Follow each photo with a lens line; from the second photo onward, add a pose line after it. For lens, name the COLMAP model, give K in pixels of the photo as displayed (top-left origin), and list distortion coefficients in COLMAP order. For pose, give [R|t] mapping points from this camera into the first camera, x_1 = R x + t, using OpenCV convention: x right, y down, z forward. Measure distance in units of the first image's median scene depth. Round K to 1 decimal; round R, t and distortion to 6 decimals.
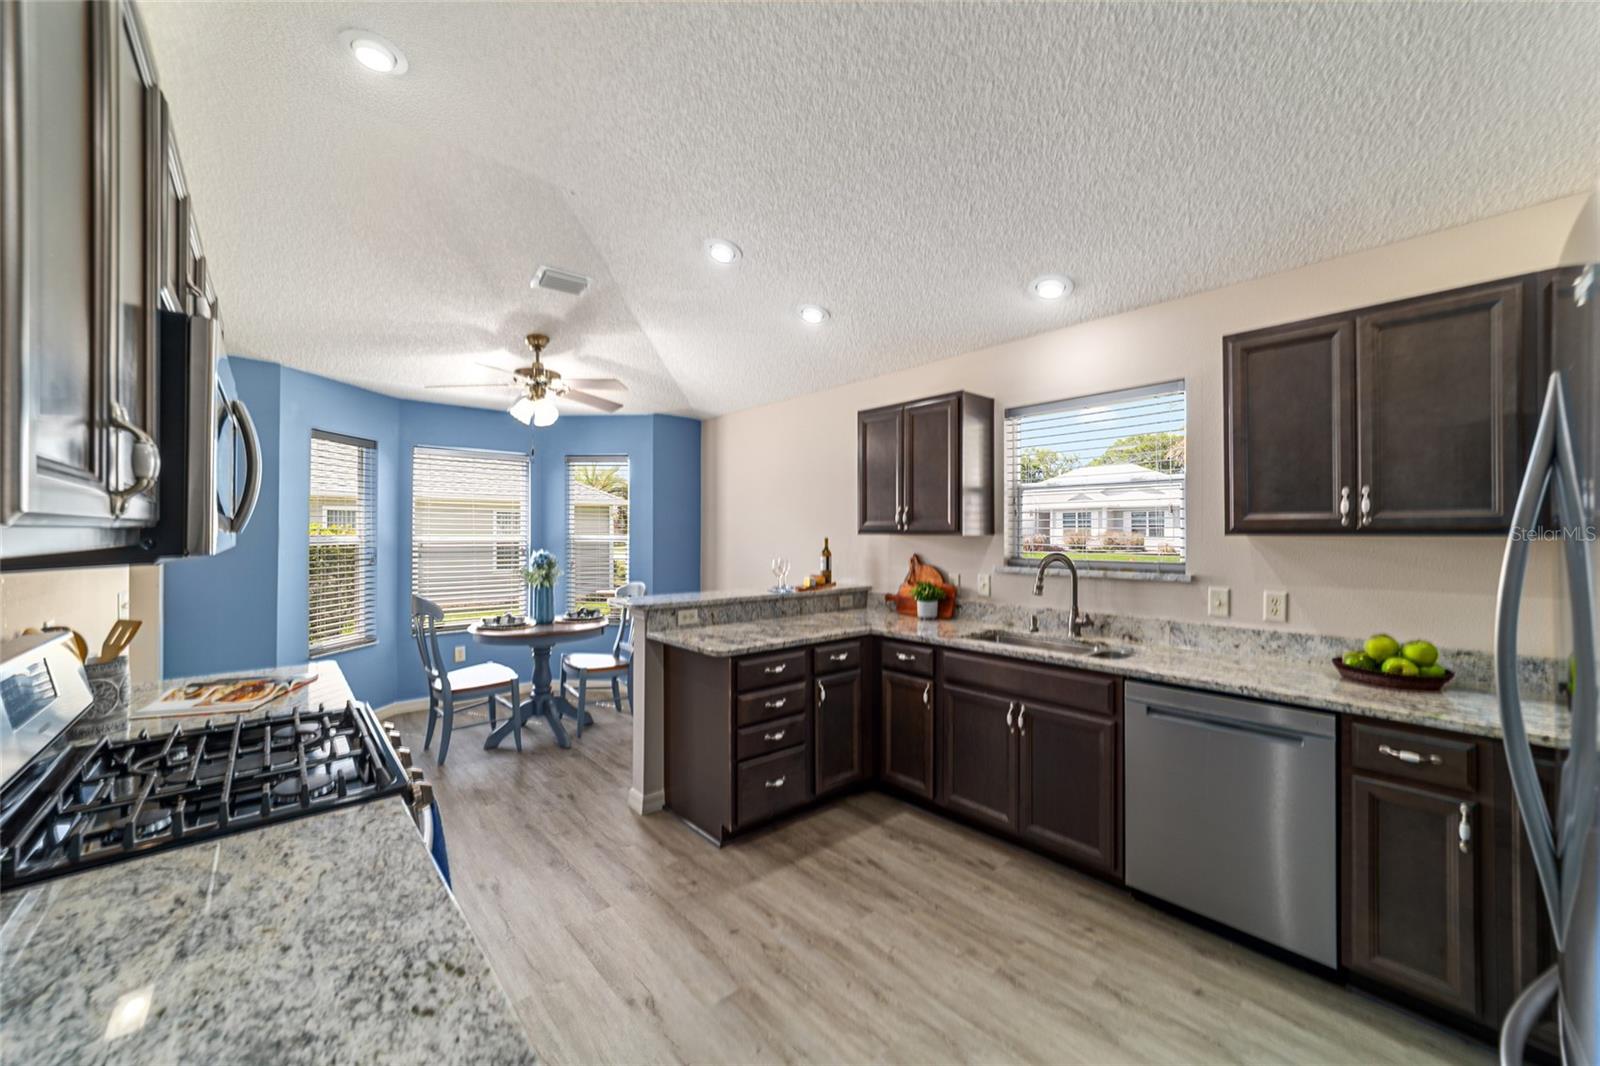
lens RADIAL K [[614.1, 0, 800.1], [0, 614.1, 528.7], [0, 0, 1]] dist [-0.019151, 0.008109]
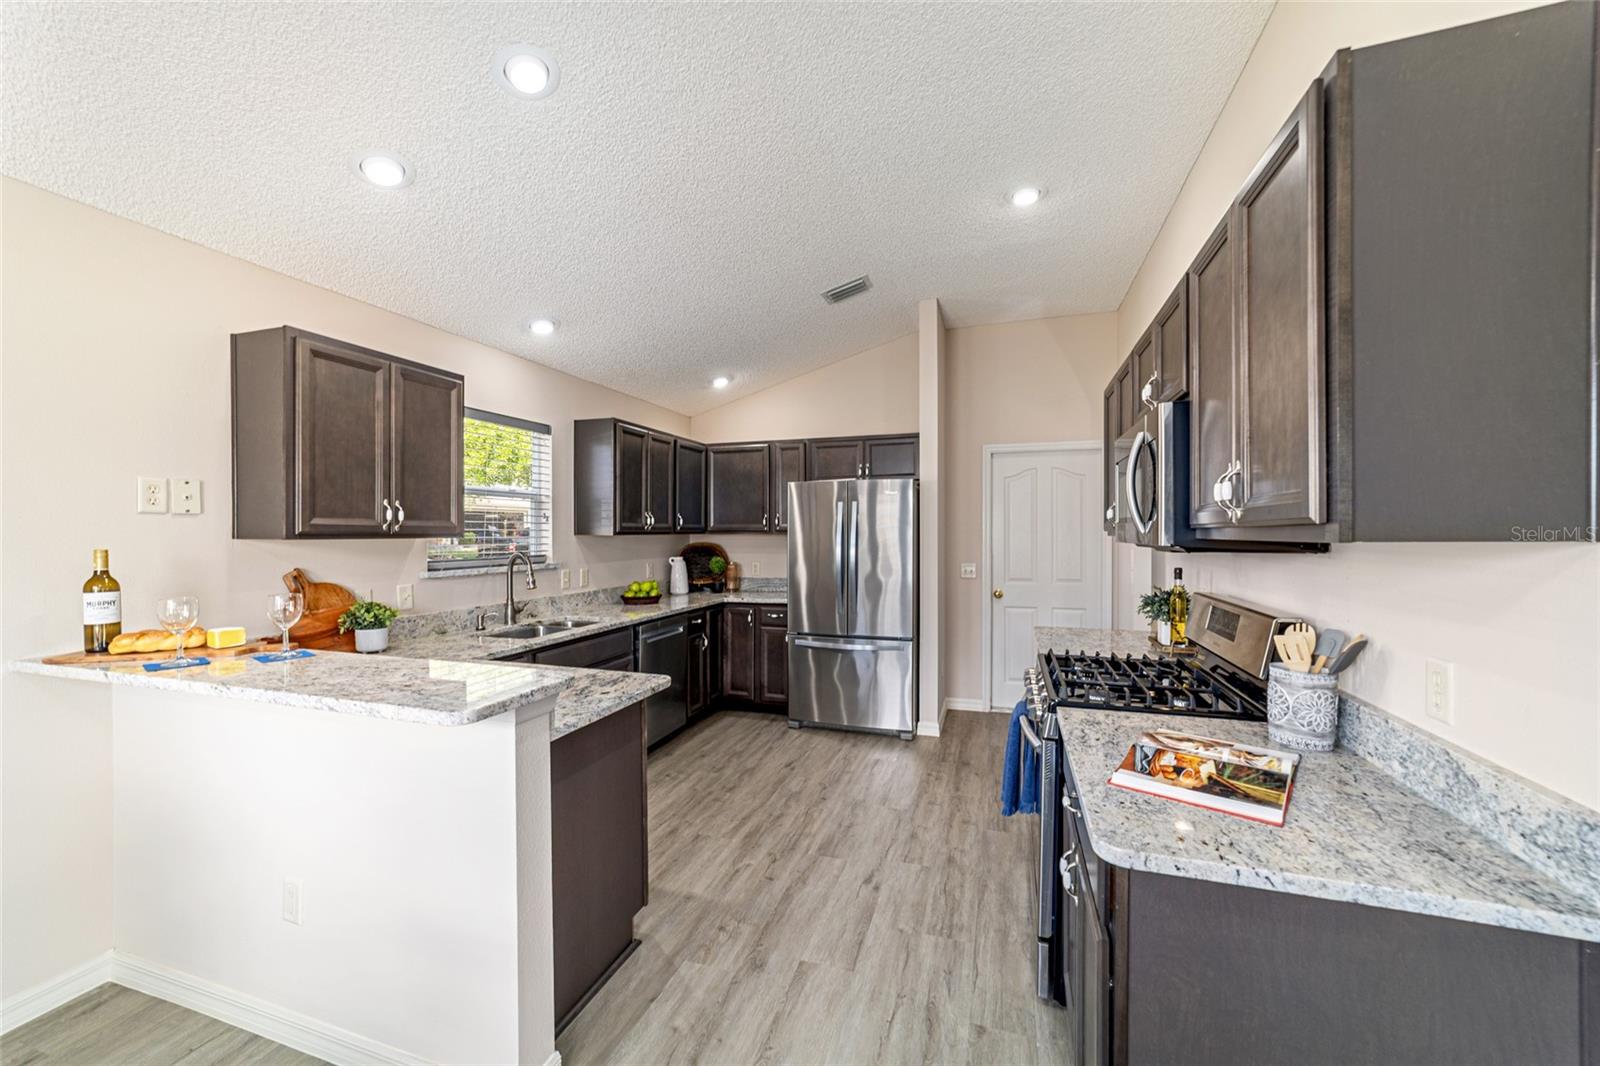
lens RADIAL K [[618.7, 0, 796.2], [0, 618.7, 539.9], [0, 0, 1]] dist [-0.007196, 0.000263]
pose [[-0.504037, -0.008501, 0.863640, -0.867248], [-0.000658, 0.999955, 0.009459, 0.005933], [-0.863682, 0.004199, -0.504020, 1.178030]]
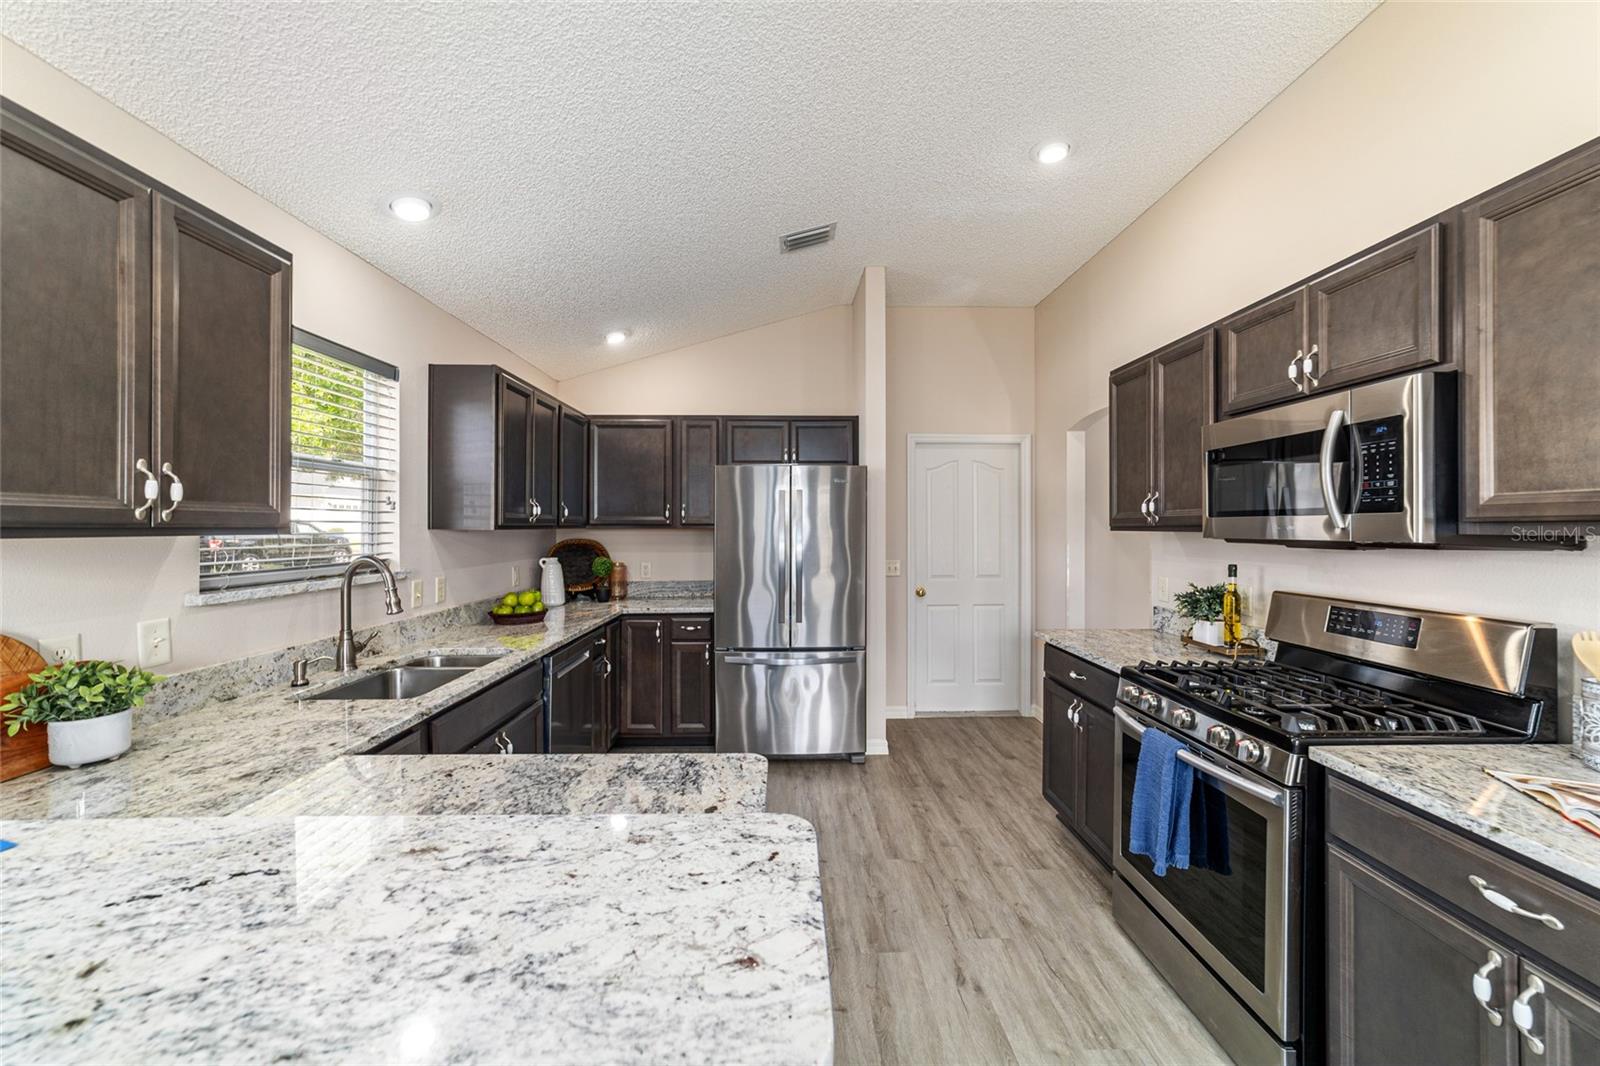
lens RADIAL K [[614.1, 0, 800.1], [0, 614.1, 528.7], [0, 0, 1]] dist [-0.019151, 0.008109]
pose [[-0.769445, -0.001543, 0.638711, -0.450381], [-0.001920, 0.999998, 0.000103, 0.006295], [-0.638710, -0.001147, -0.769447, 1.274860]]
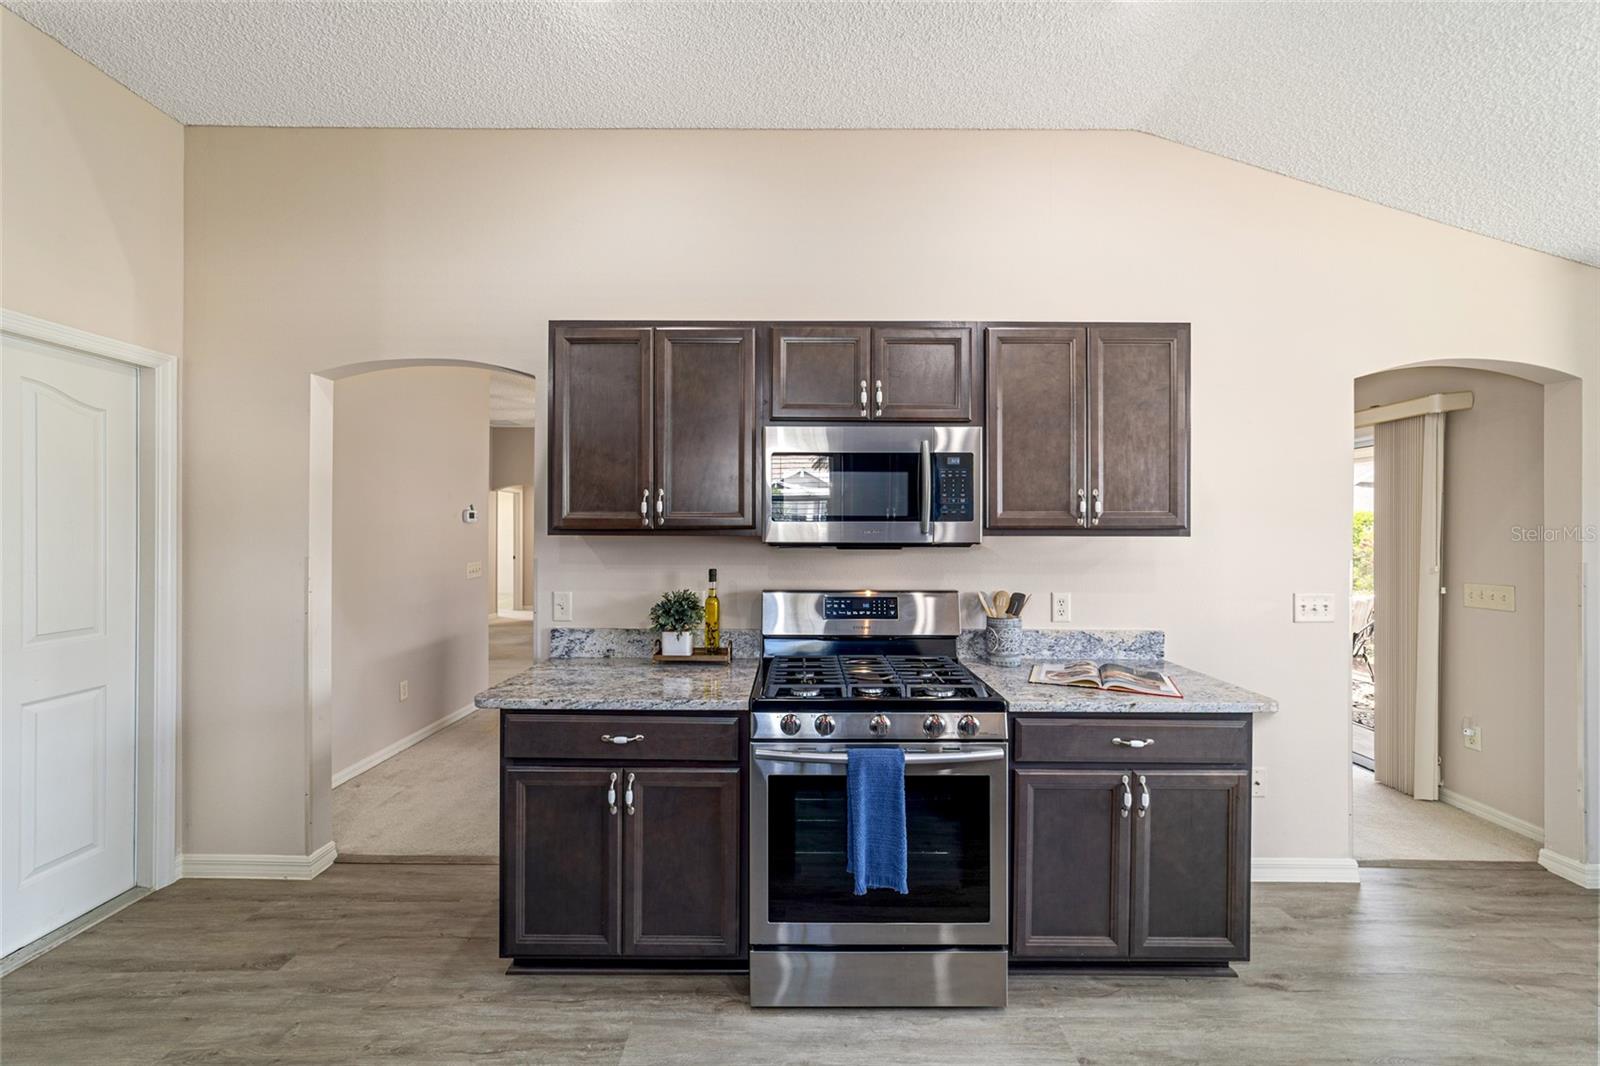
lens RADIAL K [[614.1, 0, 800.1], [0, 614.1, 528.7], [0, 0, 1]] dist [-0.019151, 0.008109]
pose [[-0.656058, -0.005769, -0.754689, 0.179715], [-0.000898, 0.999976, -0.006863, 0.005463], [0.754710, -0.003825, -0.656047, 0.882644]]
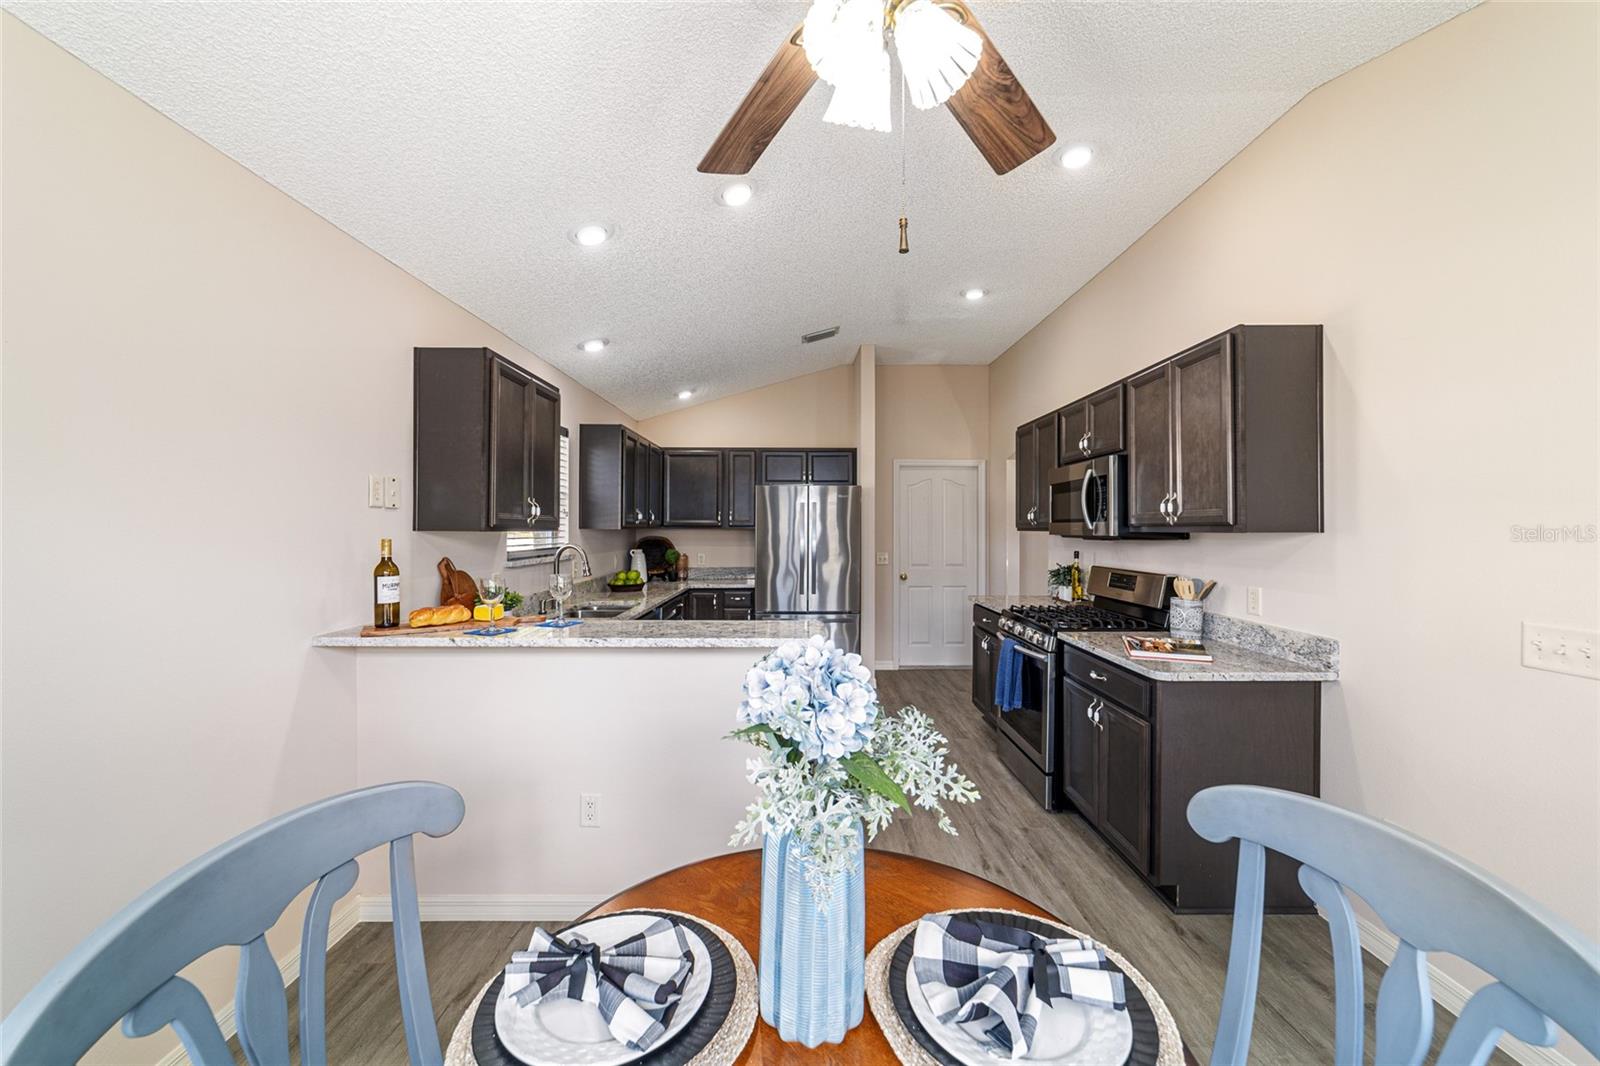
lens RADIAL K [[614.1, 0, 800.1], [0, 614.1, 528.7], [0, 0, 1]] dist [-0.019151, 0.008109]
pose [[-0.757509, -0.001982, 0.652822, -0.807484], [-0.004629, 0.999987, -0.002335, 0.009344], [-0.652809, -0.004791, -0.757508, 1.720239]]
